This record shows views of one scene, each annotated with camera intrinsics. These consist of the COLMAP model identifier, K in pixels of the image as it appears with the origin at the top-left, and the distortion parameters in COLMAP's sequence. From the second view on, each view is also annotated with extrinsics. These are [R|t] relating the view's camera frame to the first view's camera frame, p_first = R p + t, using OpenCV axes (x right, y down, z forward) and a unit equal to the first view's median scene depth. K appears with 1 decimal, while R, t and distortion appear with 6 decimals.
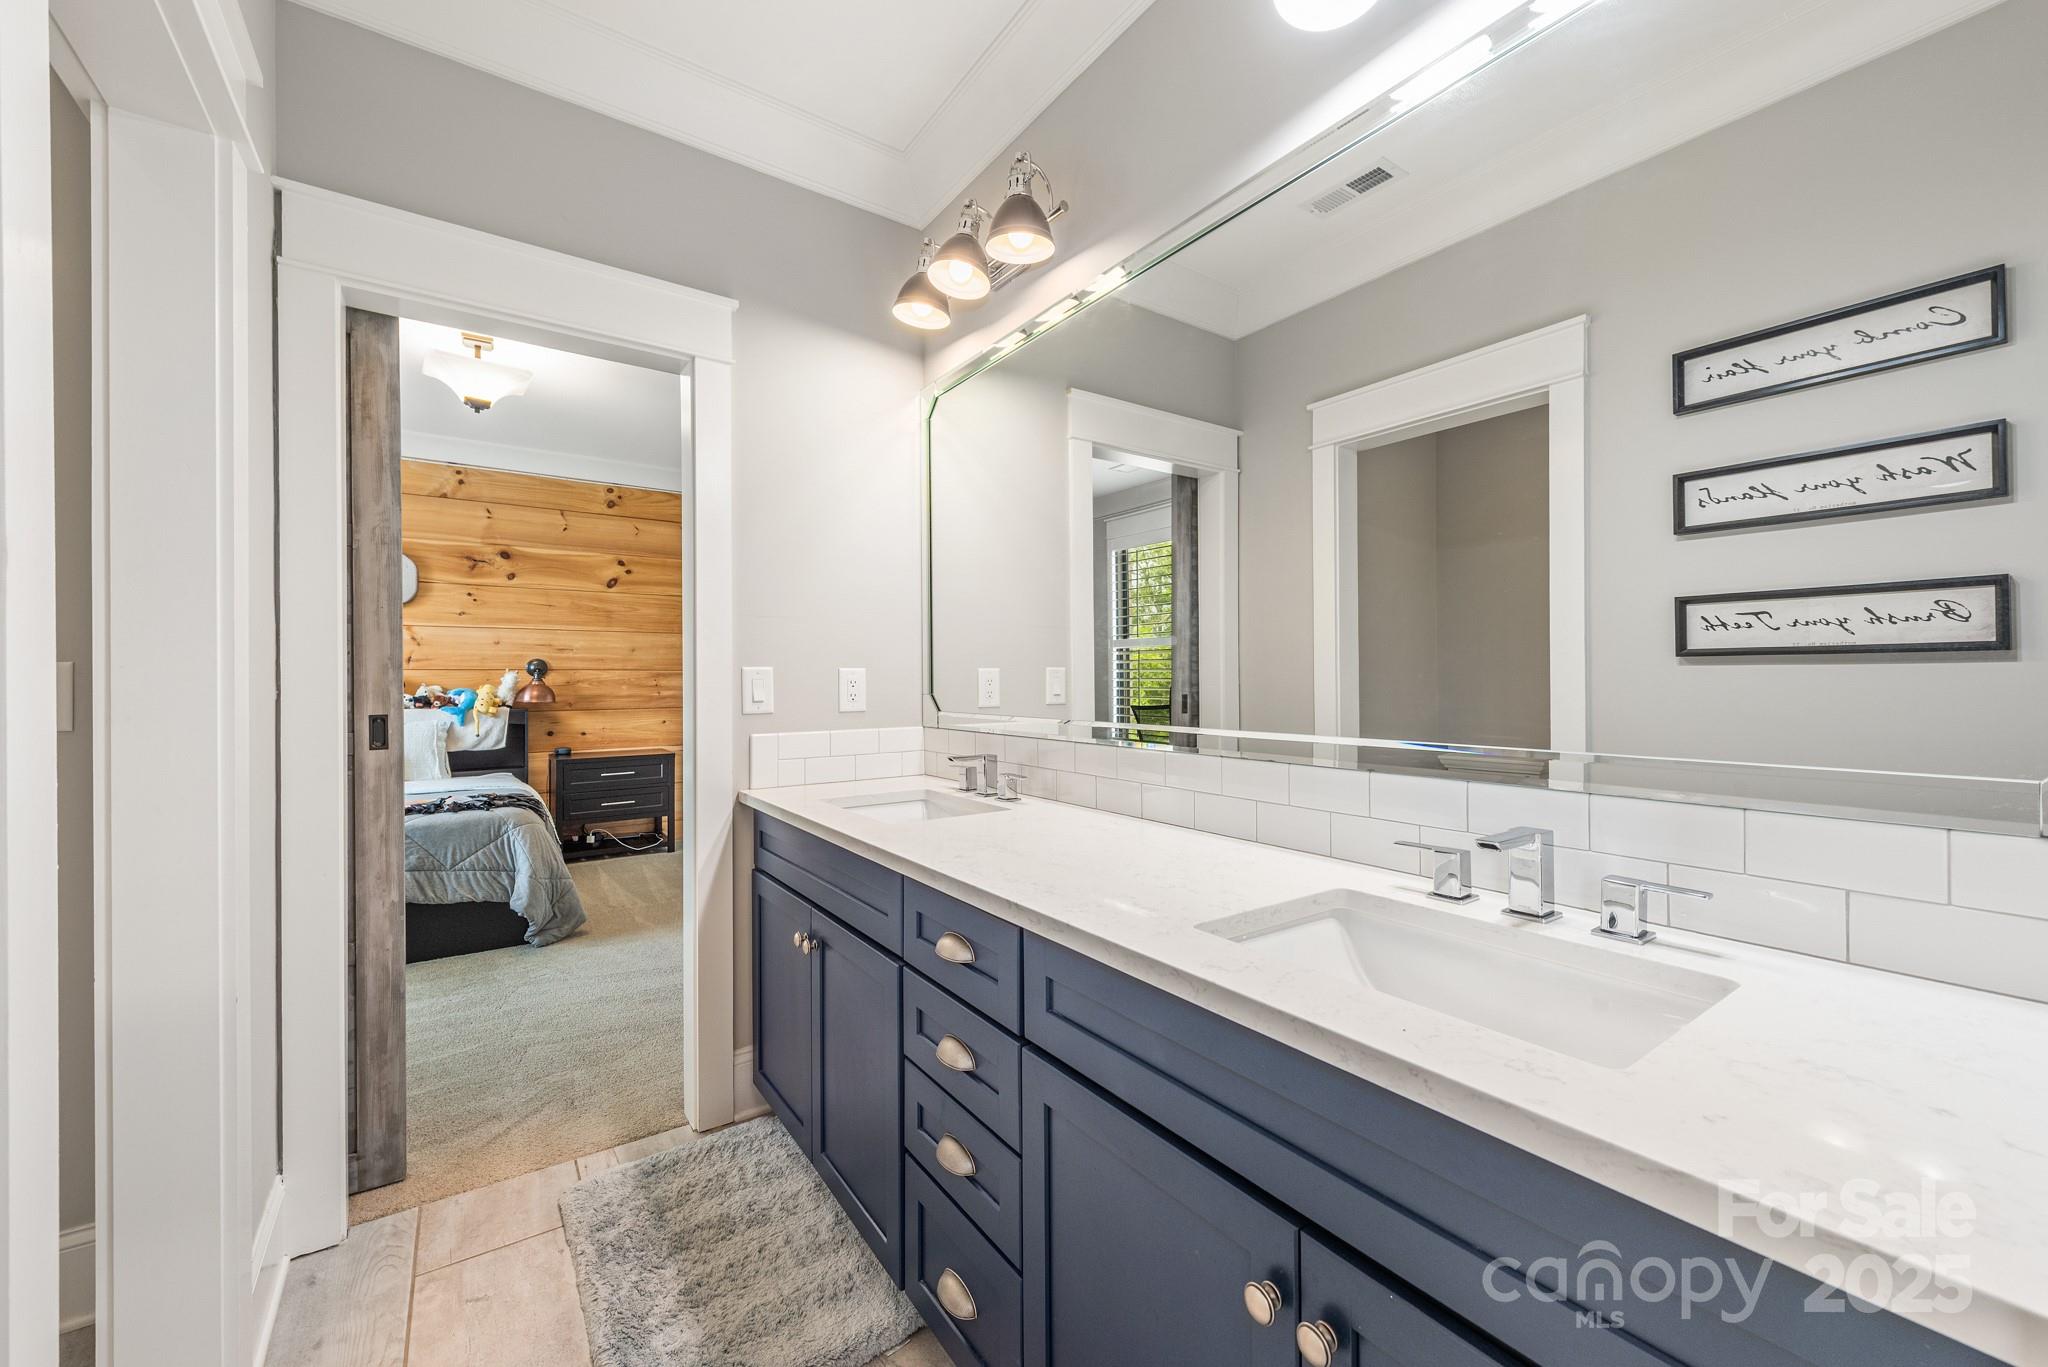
lens RADIAL K [[804.1, 0, 1022.8], [0, 804.1, 685.8], [0, 0, 1]] dist [0.009494, -0.002141]
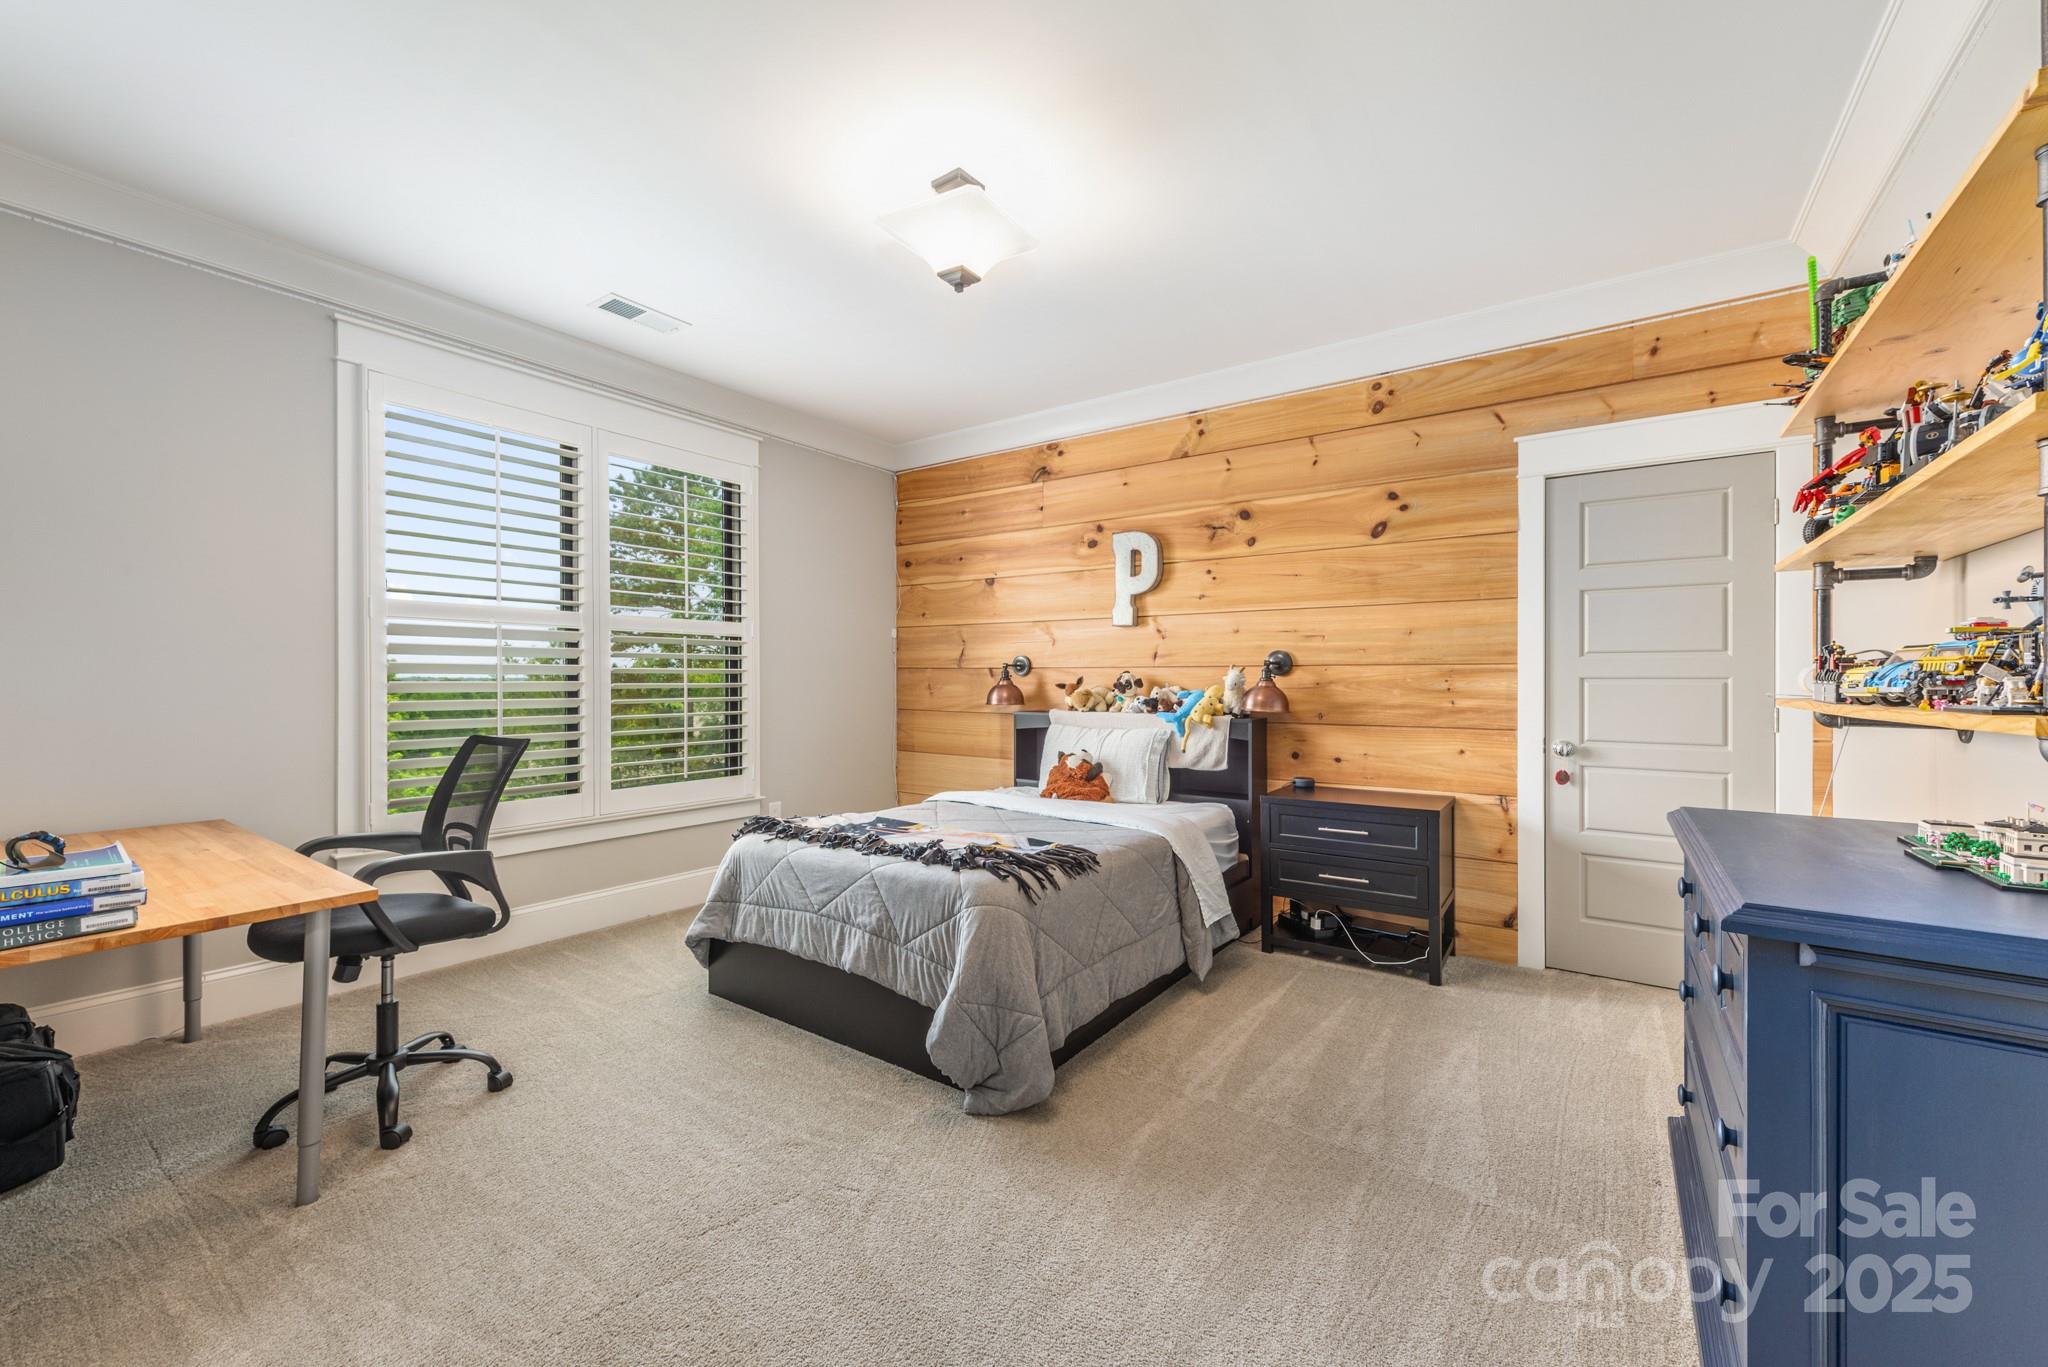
lens RADIAL K [[804.1, 0, 1020.2], [0, 804.1, 675.7], [0, 0, 1]] dist [0.009494, -0.002141]
pose [[0.350182, -0.000661, -0.936682, -0.008447], [-0.013075, 0.999899, -0.005593, -0.004001], [0.936590, 0.014205, 0.350138, 0.539880]]
